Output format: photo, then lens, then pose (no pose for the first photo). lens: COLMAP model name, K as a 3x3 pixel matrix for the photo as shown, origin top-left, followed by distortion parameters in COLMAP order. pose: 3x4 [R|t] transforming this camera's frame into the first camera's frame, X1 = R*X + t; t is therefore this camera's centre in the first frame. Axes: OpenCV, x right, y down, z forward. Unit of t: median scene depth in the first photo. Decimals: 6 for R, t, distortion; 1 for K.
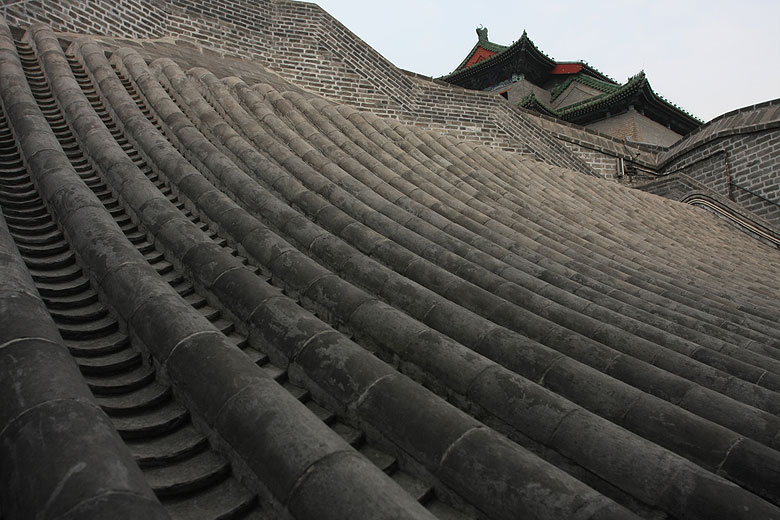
lens RADIAL K [[616.7, 0, 391.6], [0, 616.7, 256.6], [0, 0, 1]] dist [-0.055580, 0.015148]
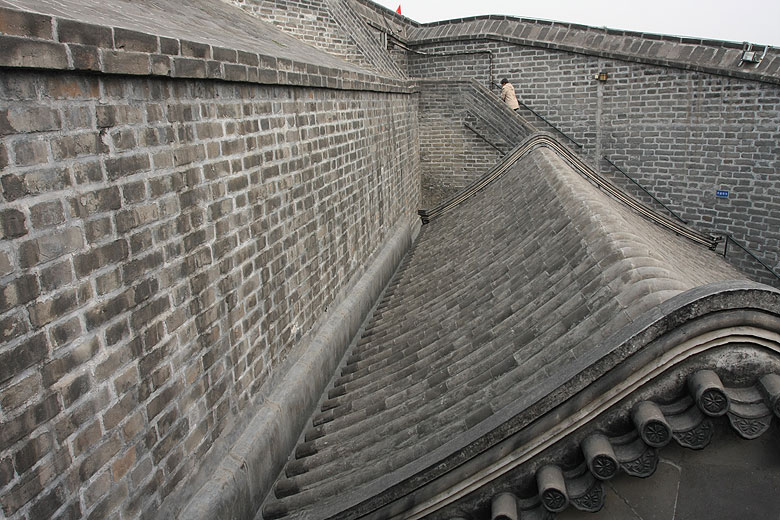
lens RADIAL K [[621.9, 0, 389.3], [0, 621.9, 264.3], [0, 0, 1]] dist [-0.074408, 0.036103]
pose [[0.785099, -0.145411, 0.602060, -0.366246], [-0.082581, 0.938796, 0.334429, -0.170813], [-0.613841, -0.312279, 0.725039, 0.139838]]
